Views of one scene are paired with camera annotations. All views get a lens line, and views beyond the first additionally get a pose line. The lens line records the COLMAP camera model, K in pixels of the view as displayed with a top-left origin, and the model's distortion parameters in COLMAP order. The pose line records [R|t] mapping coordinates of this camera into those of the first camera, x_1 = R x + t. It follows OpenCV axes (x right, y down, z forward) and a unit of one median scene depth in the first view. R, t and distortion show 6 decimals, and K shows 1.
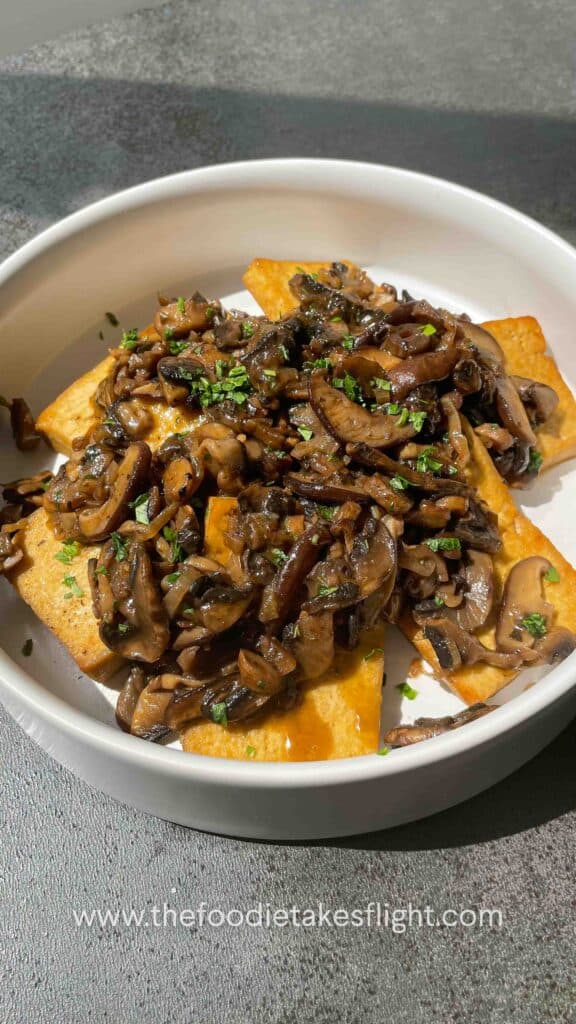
lens RADIAL K [[861.6, 0, 283.0], [0, 861.6, 513.7], [0, 0, 1]] dist [0.059272, -0.133669]
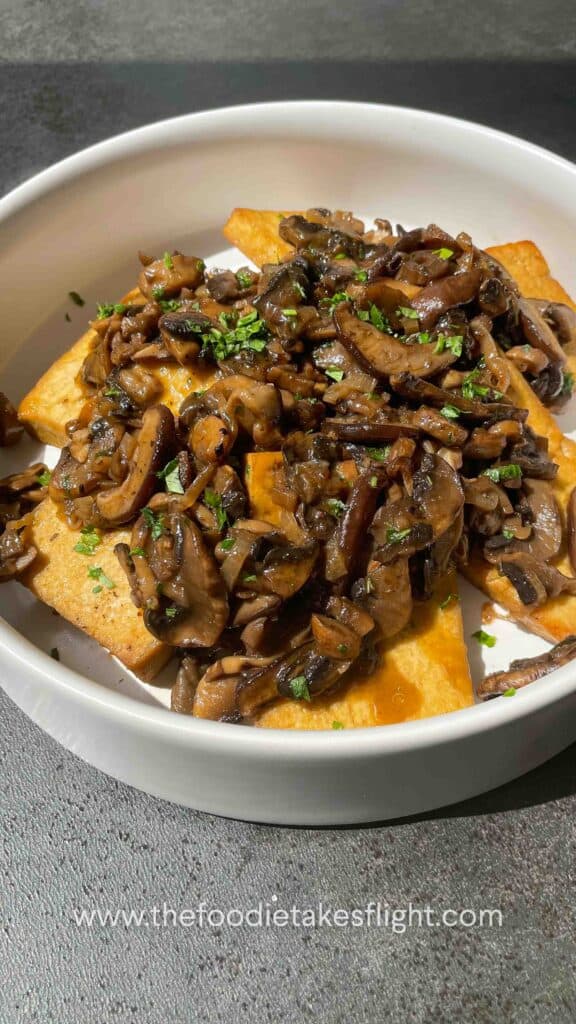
lens RADIAL K [[861.6, 0, 283.5], [0, 861.6, 517.4], [0, 0, 1]] dist [0.059272, -0.133669]
pose [[0.985333, -0.135605, 0.103587, -0.144578], [0.138255, 0.990218, -0.018810, 0.065778], [-0.100023, 0.032855, 0.994443, 0.105949]]
